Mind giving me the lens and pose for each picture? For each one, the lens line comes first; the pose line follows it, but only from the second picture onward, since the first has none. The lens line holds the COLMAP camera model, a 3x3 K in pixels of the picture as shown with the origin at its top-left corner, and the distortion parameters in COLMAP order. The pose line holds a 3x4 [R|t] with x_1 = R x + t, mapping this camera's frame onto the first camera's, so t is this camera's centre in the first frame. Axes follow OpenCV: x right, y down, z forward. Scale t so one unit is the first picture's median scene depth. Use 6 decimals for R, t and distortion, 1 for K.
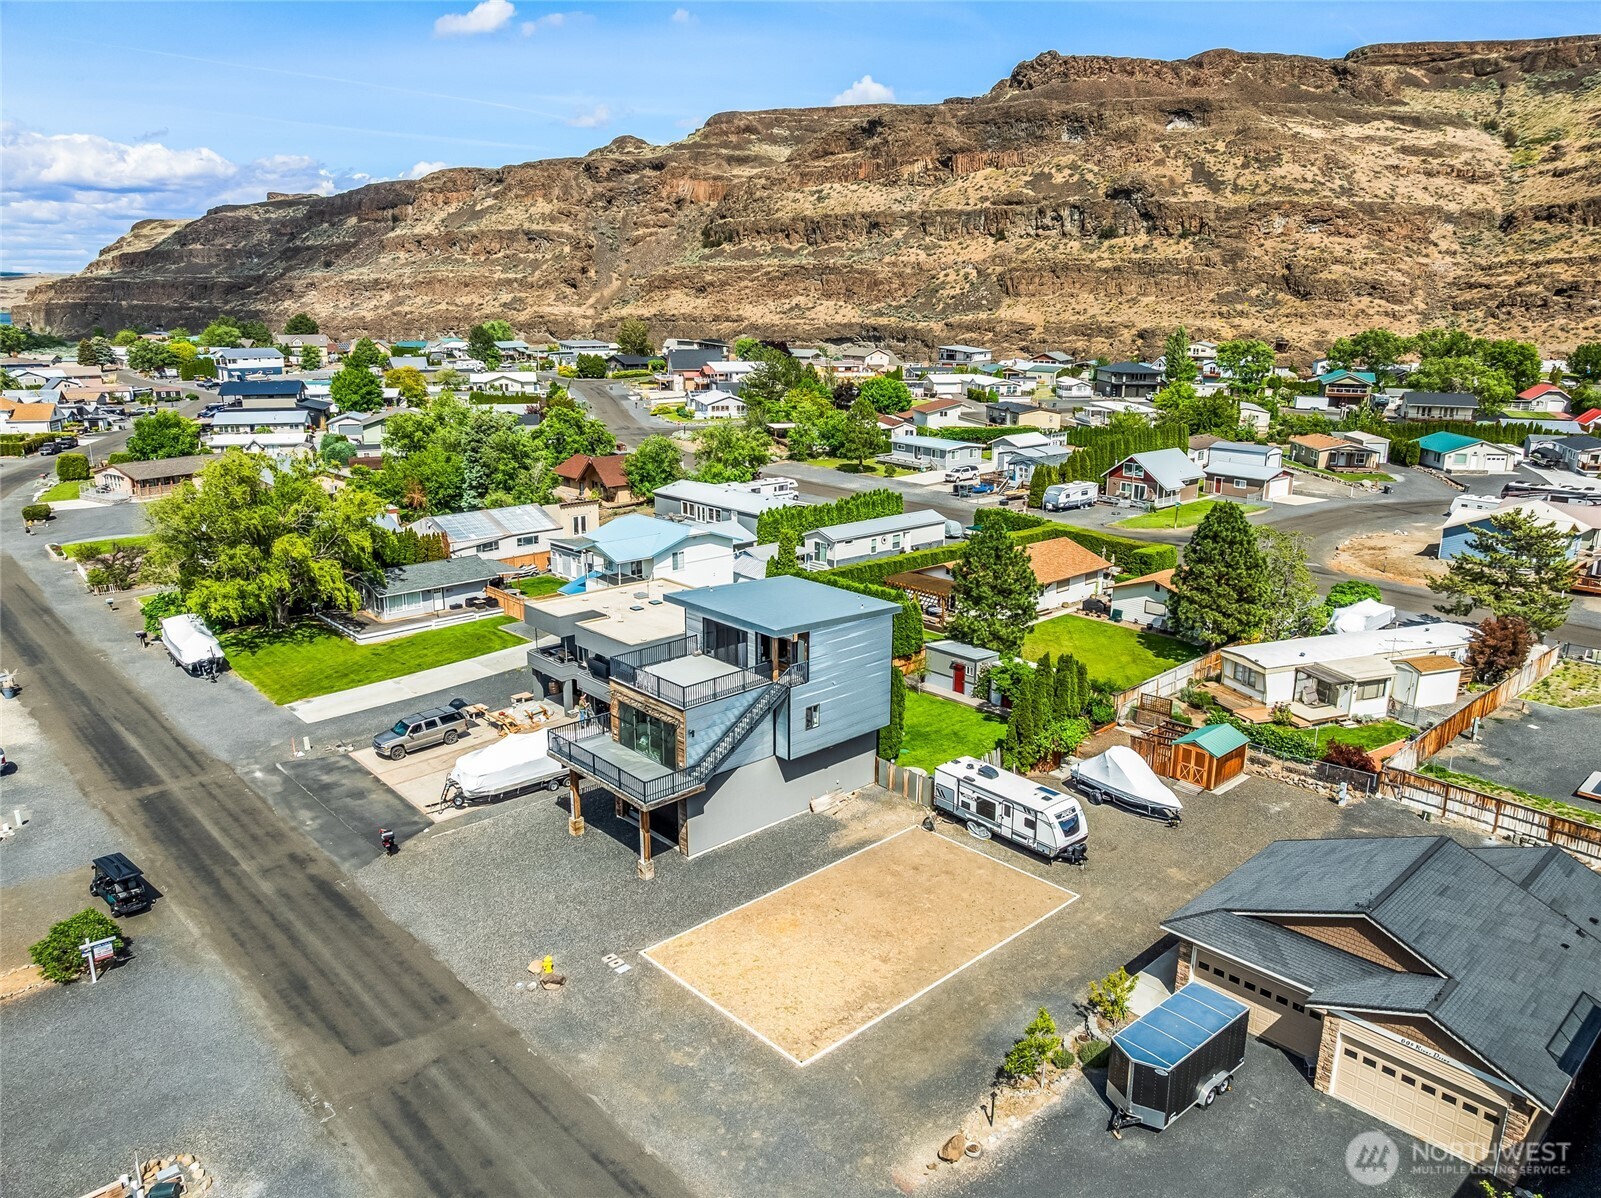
lens RADIAL K [[1120.5, 0, 806.6], [0, 1120.5, 600.4], [0, 0, 1]] dist [-0.027827, 0.012484]
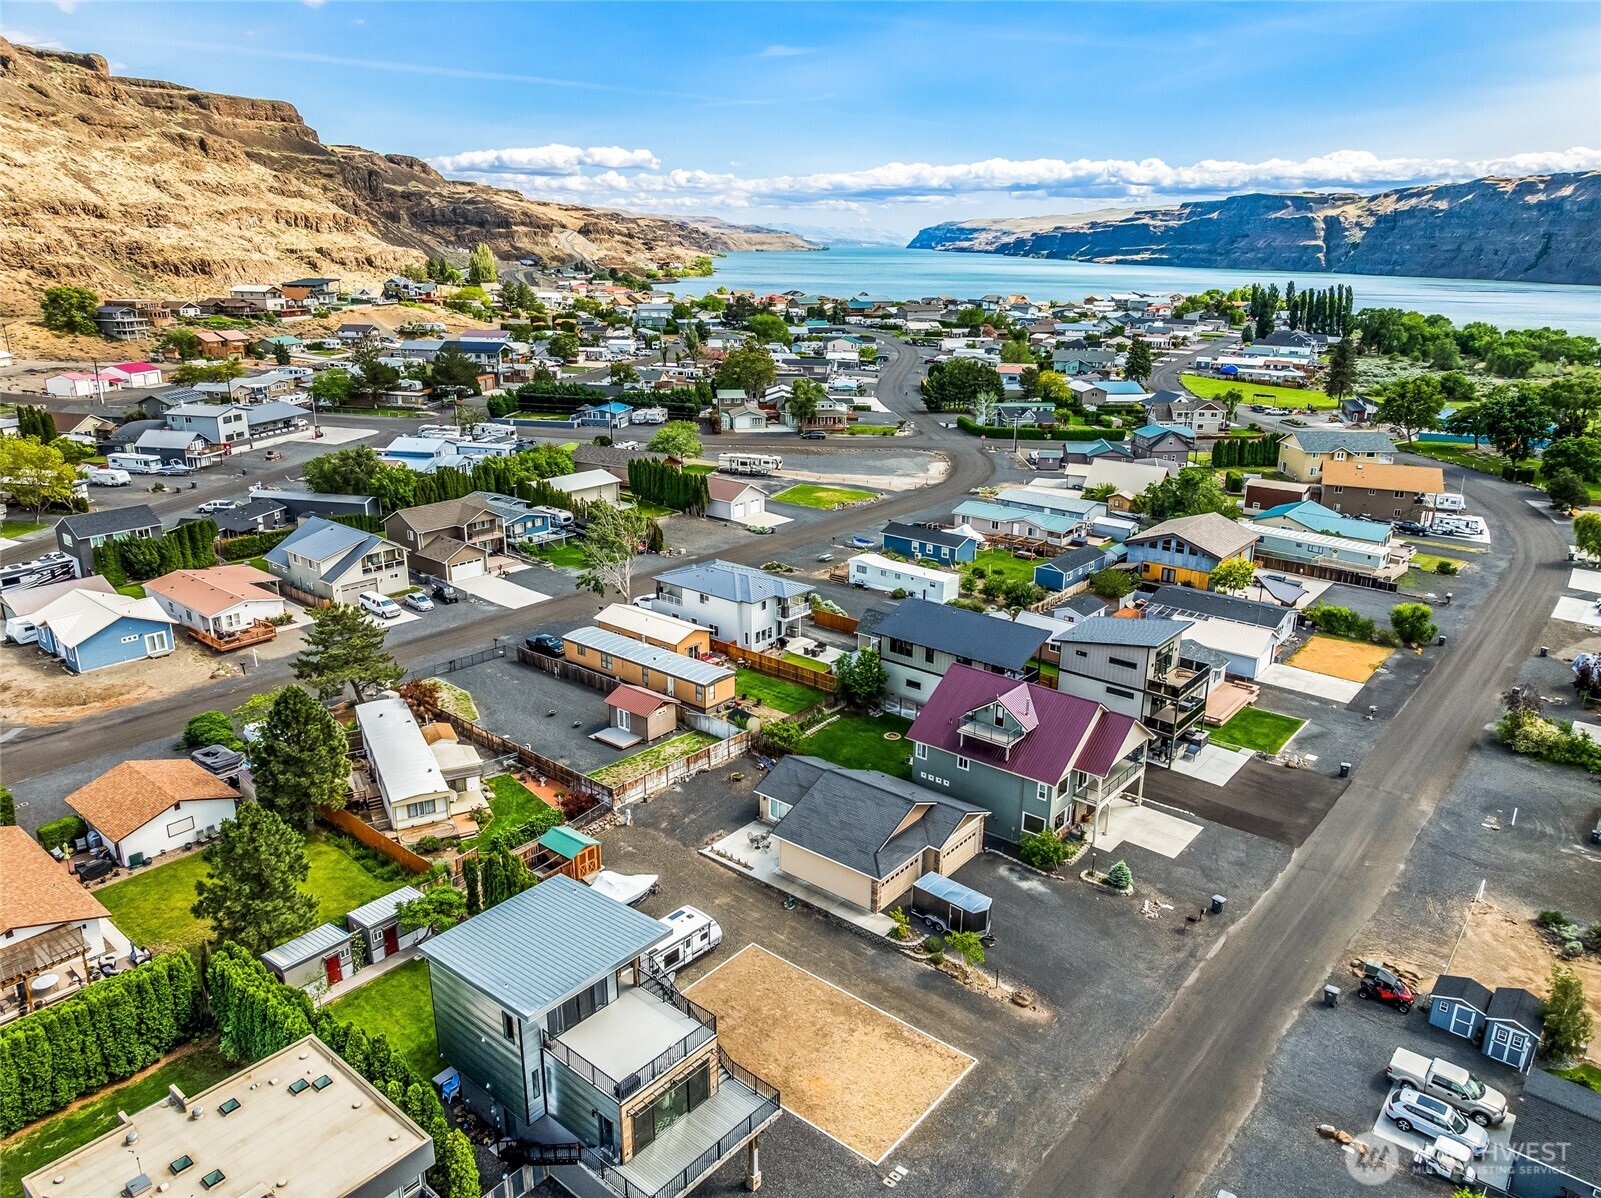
lens RADIAL K [[1120.5, 0, 806.6], [0, 1120.5, 600.4], [0, 0, 1]] dist [-0.027827, 0.012484]
pose [[-0.131204, -0.311308, 0.941208, -0.118111], [0.243854, 0.910110, 0.335015, -0.072619], [-0.960896, 0.273472, -0.043496, 0.103767]]
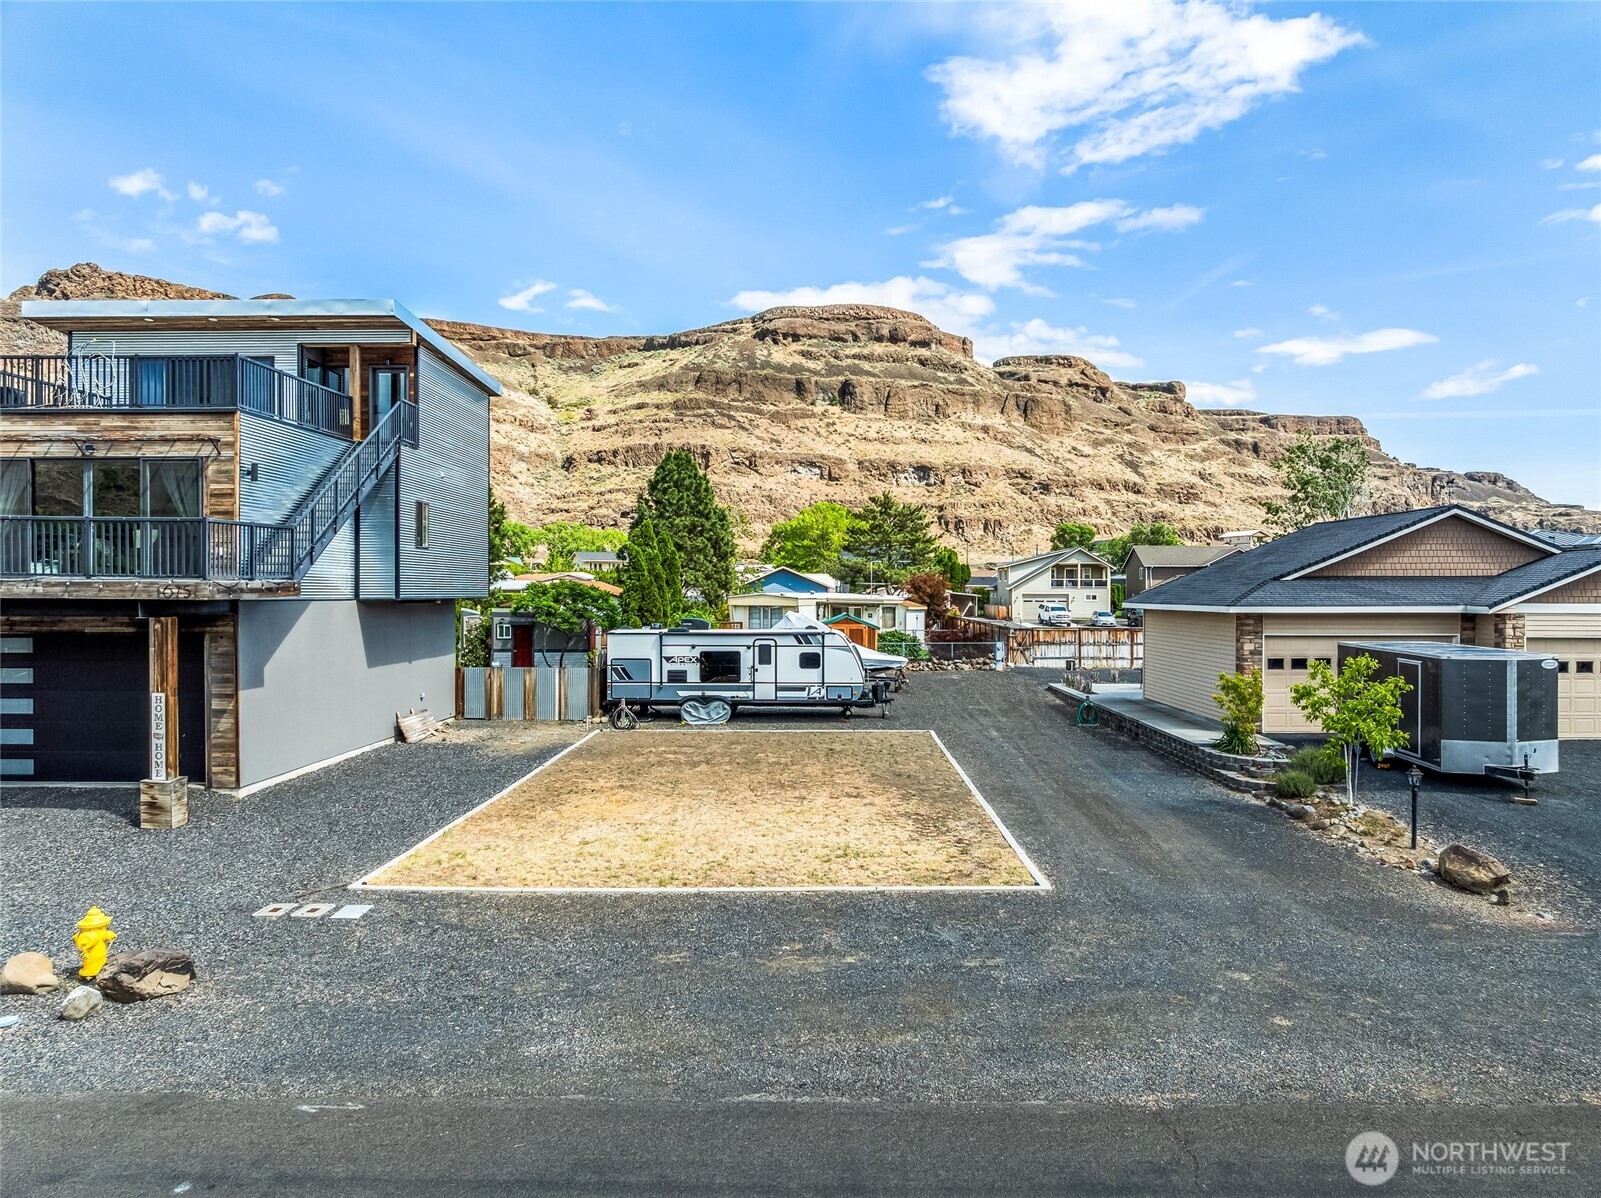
lens RADIAL K [[1120.5, 0, 806.6], [0, 1120.5, 600.4], [0, 0, 1]] dist [-0.027827, 0.012484]
pose [[0.693526, -0.011045, 0.720347, -0.032105], [0.188427, 0.967858, -0.166571, 0.033926], [-0.695354, 0.251254, 0.673316, 0.070737]]
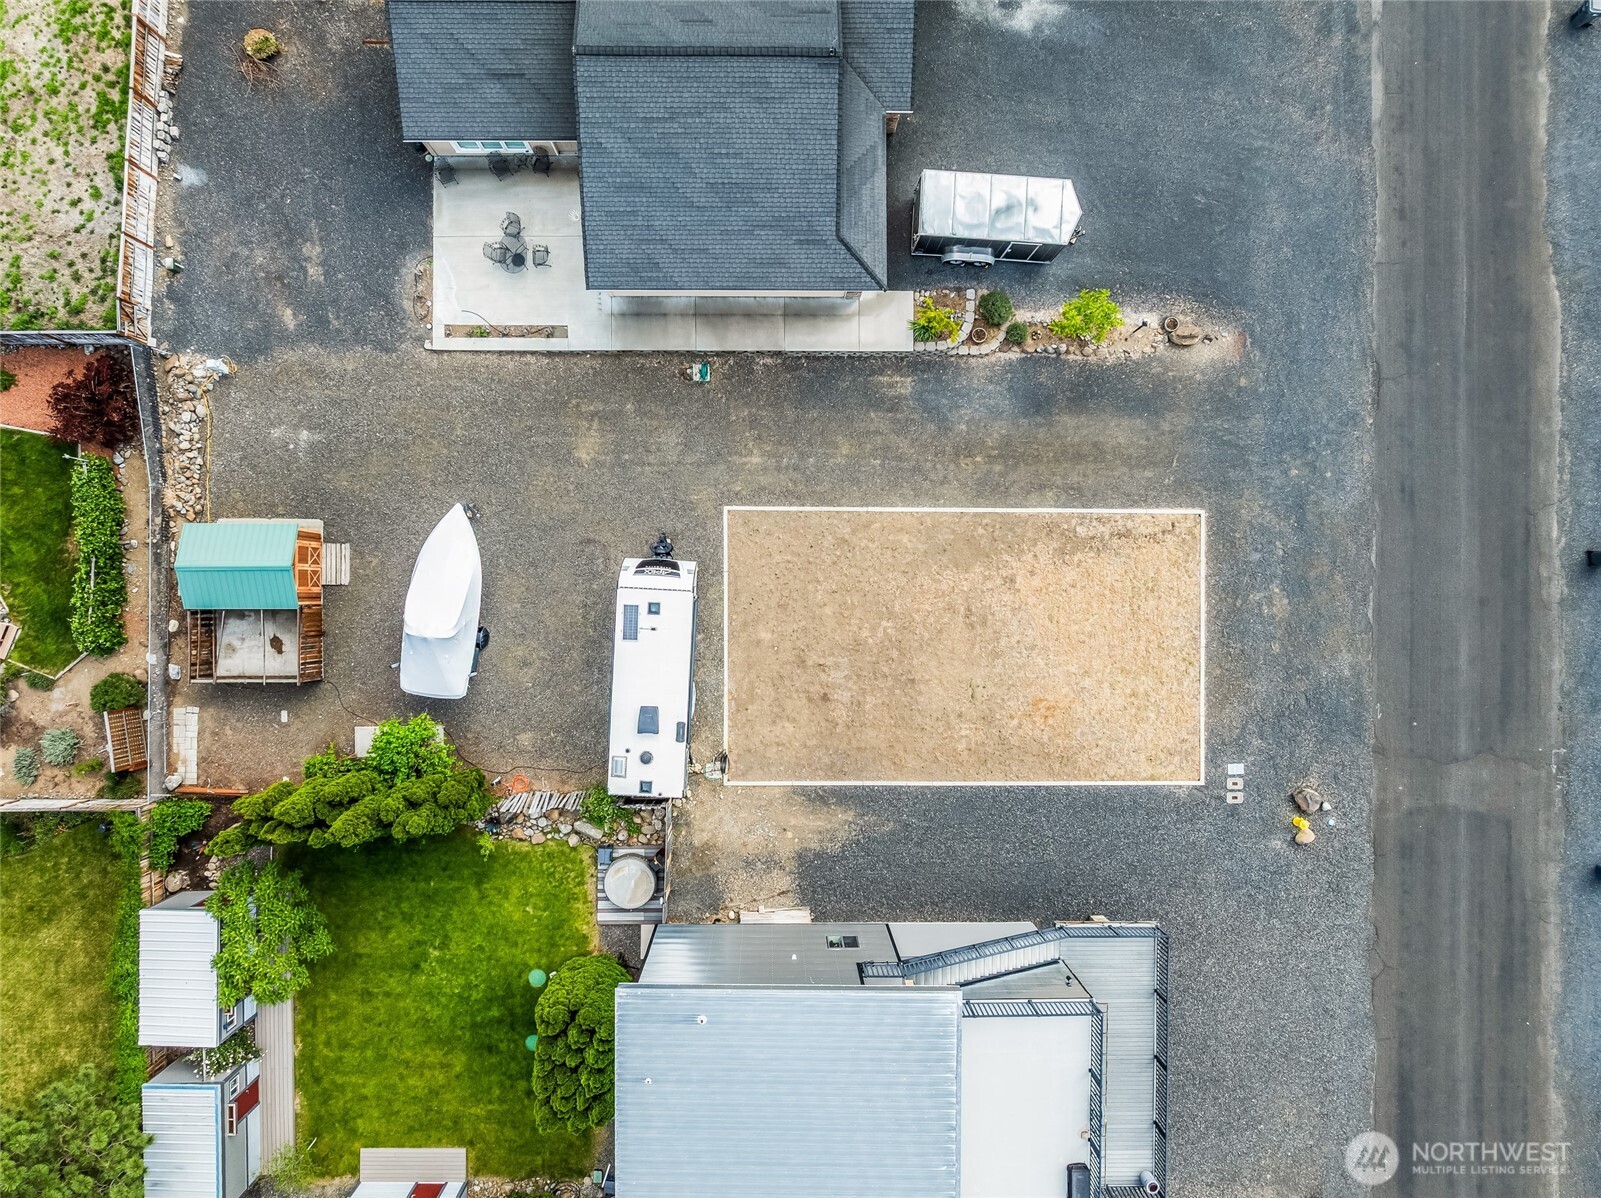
lens RADIAL K [[1120.5, 0, 806.6], [0, 1120.5, 600.4], [0, 0, 1]] dist [-0.027827, 0.012484]
pose [[-0.727601, -0.685577, -0.024106, 0.021023], [0.144184, -0.187189, 0.971685, -0.059154], [-0.670678, 0.703523, 0.235048, 0.097804]]
